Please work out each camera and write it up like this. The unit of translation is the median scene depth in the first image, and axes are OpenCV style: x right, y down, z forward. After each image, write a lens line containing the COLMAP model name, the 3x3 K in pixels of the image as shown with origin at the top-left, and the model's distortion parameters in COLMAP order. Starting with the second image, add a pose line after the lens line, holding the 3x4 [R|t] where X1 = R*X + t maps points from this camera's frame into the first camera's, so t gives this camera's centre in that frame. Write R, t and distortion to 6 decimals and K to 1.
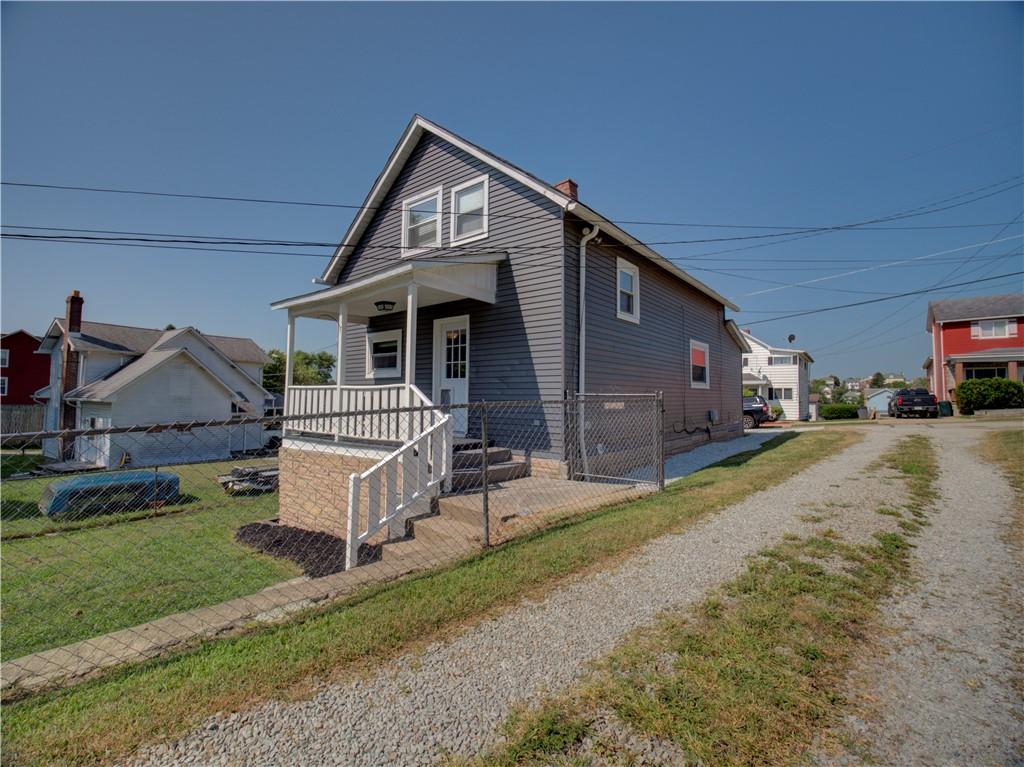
lens RADIAL K [[460.3, 0, 511.0], [0, 460.3, 383.3], [0, 0, 1]] dist [-0.017322, -0.001461]
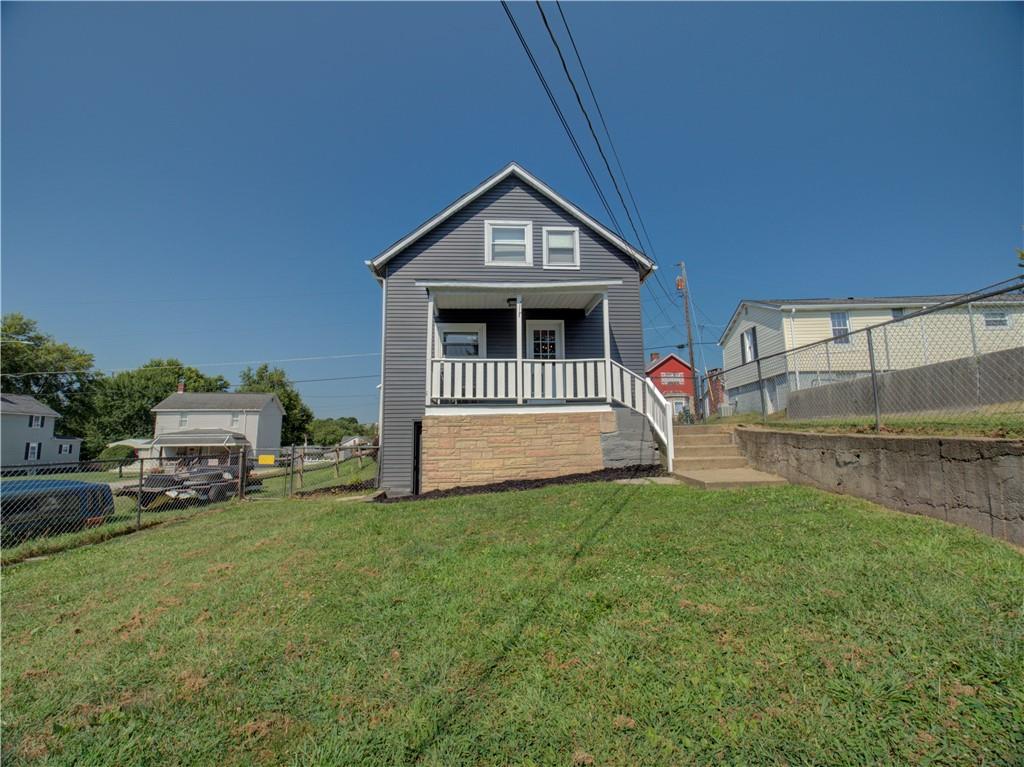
lens RADIAL K [[460.3, 0, 514.7], [0, 460.3, 380.2], [0, 0, 1]] dist [-0.017322, -0.001461]
pose [[0.737065, 0.077057, 0.671414, -1.070311], [-0.004209, 0.993983, -0.109456, 0.174294], [-0.675808, 0.077850, 0.732955, 0.099378]]
